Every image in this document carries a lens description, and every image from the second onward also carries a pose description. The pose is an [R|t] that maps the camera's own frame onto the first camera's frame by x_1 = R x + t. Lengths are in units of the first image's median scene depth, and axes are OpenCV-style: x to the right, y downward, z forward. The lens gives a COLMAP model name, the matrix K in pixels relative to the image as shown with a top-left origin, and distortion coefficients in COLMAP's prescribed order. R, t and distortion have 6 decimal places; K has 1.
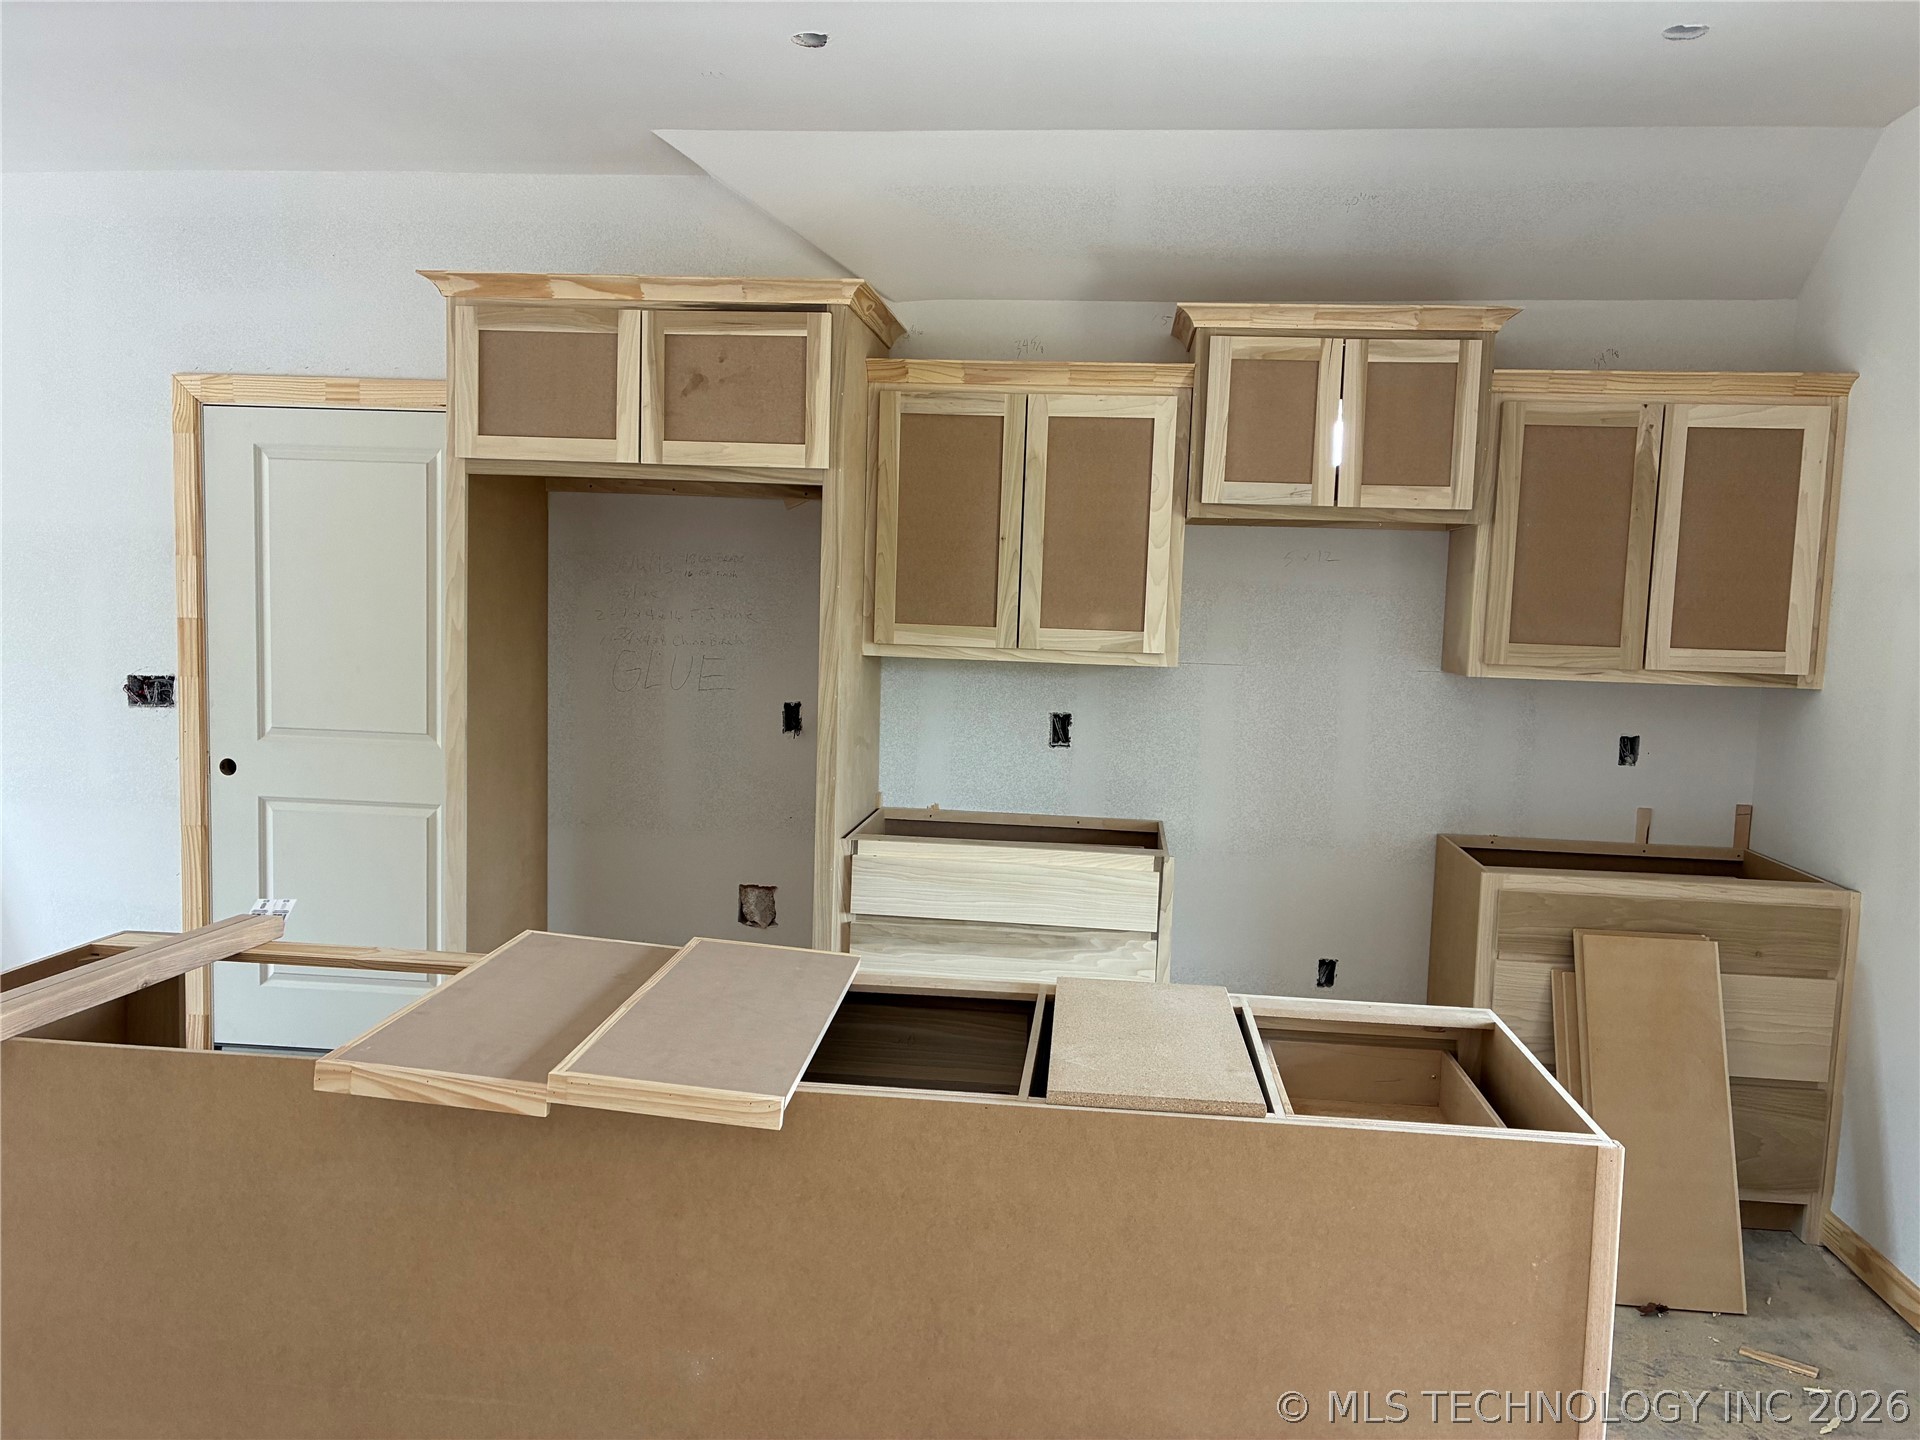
lens RADIAL K [[1460.4, 0, 967.5], [0, 1460.4, 719.5], [0, 0, 1]] dist [0.046138, -0.044037]
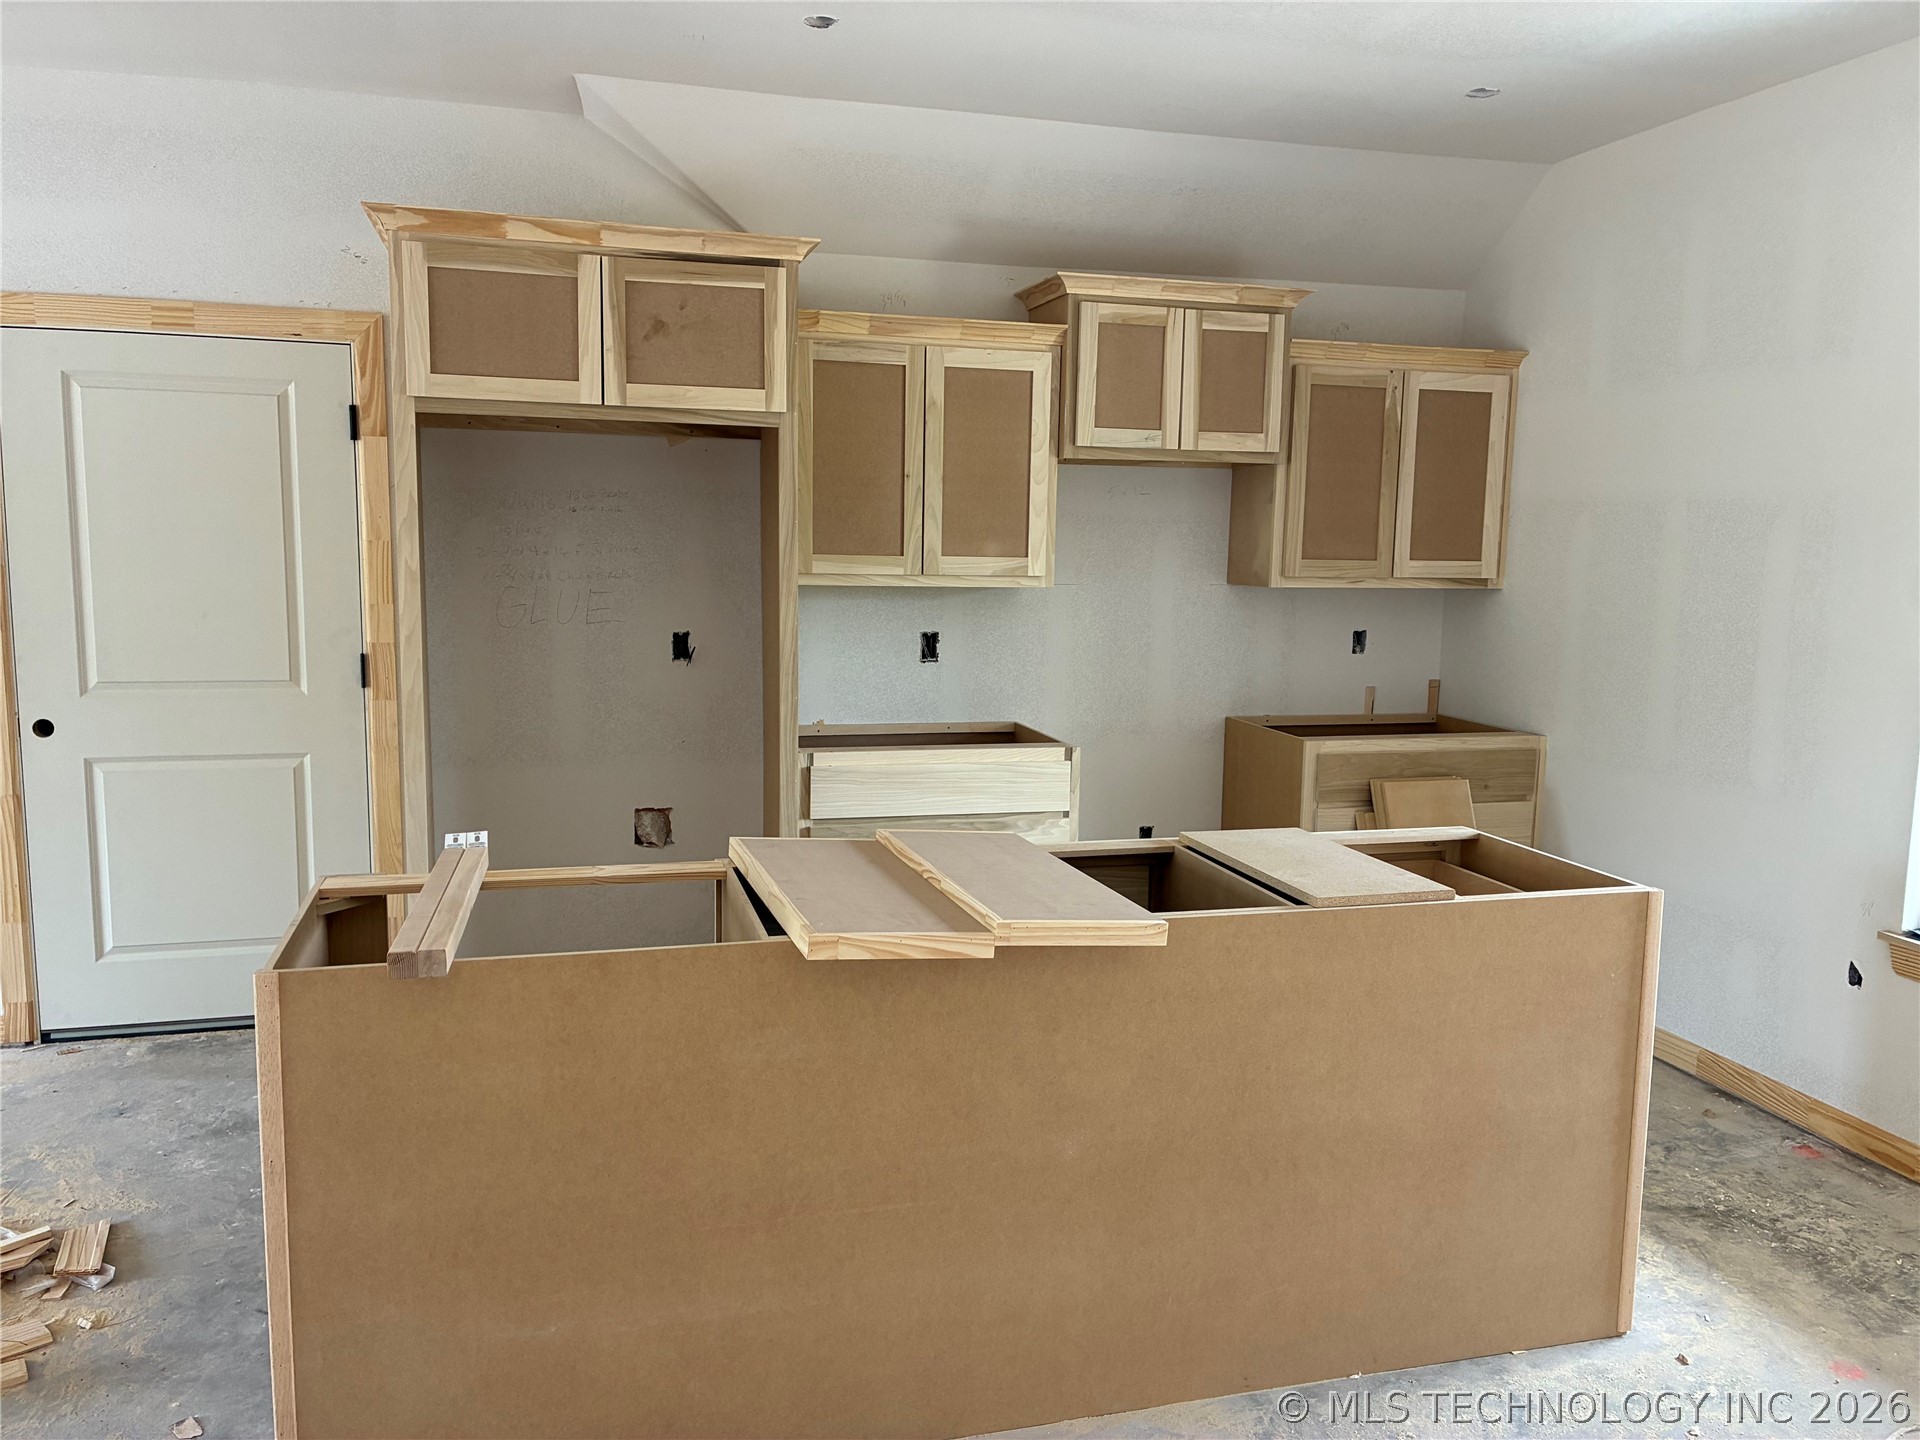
lens RADIAL K [[1460.4, 0, 965.3], [0, 1460.4, 714.2], [0, 0, 1]] dist [0.046138, -0.044037]
pose [[0.929980, -0.061689, 0.362397, -0.366356], [0.044416, 0.997453, 0.055812, -0.002741], [-0.364917, -0.035808, 0.930351, -0.065983]]
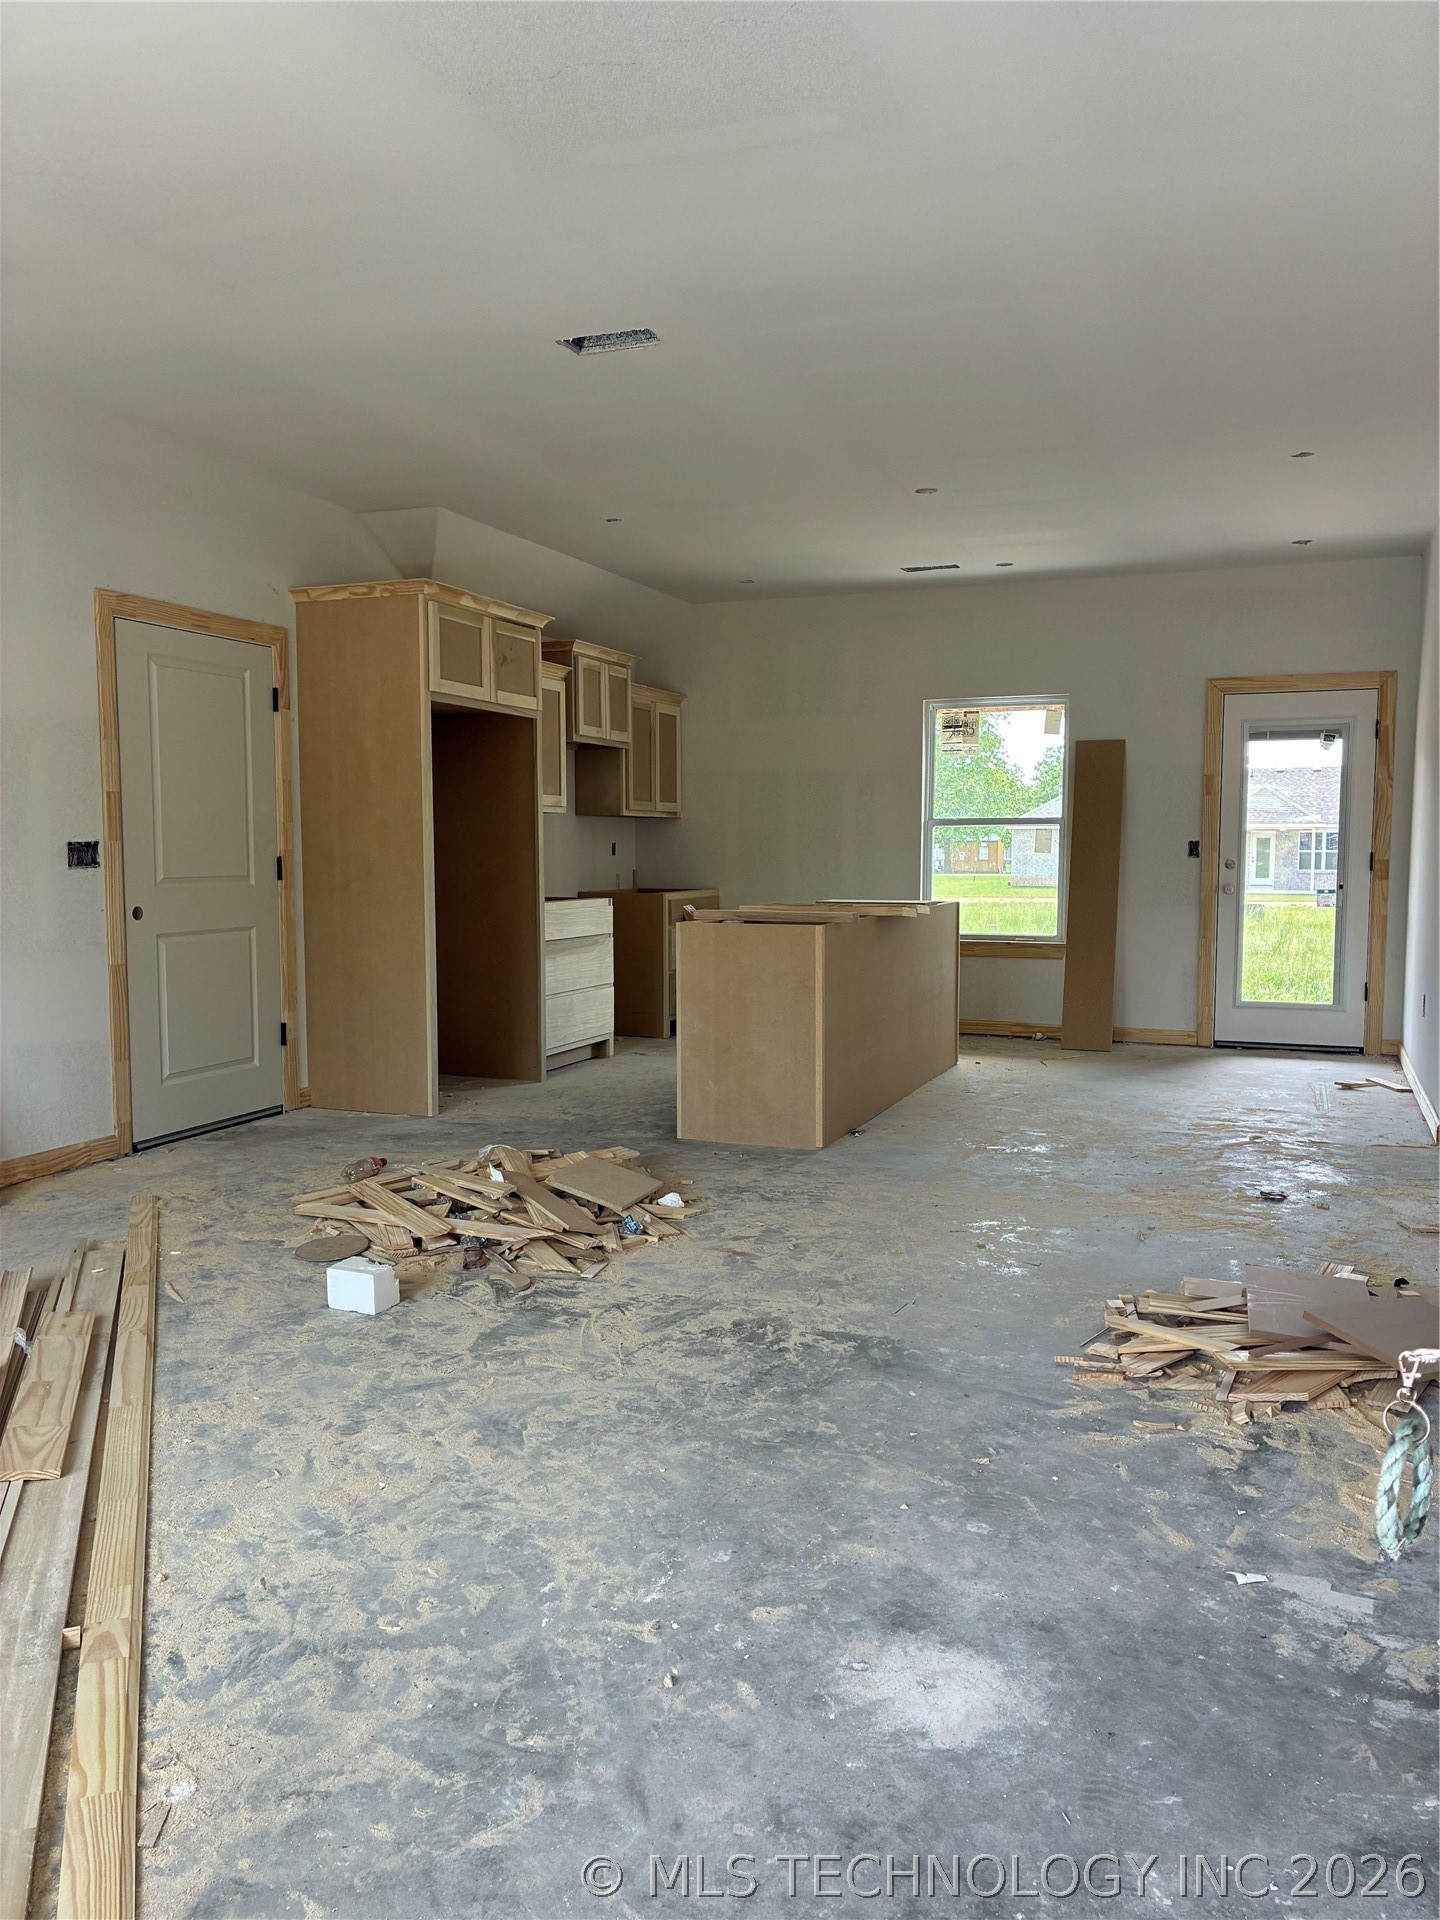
lens RADIAL K [[1460.4, 0, 705.1], [0, 1460.4, 964.1], [0, 0, 1]] dist [0.046138, -0.044037]
pose [[0.287161, -0.112376, 0.951268, -1.862238], [0.091789, 0.991753, 0.089450, 0.009376], [-0.953474, 0.061629, 0.295108, 0.226541]]
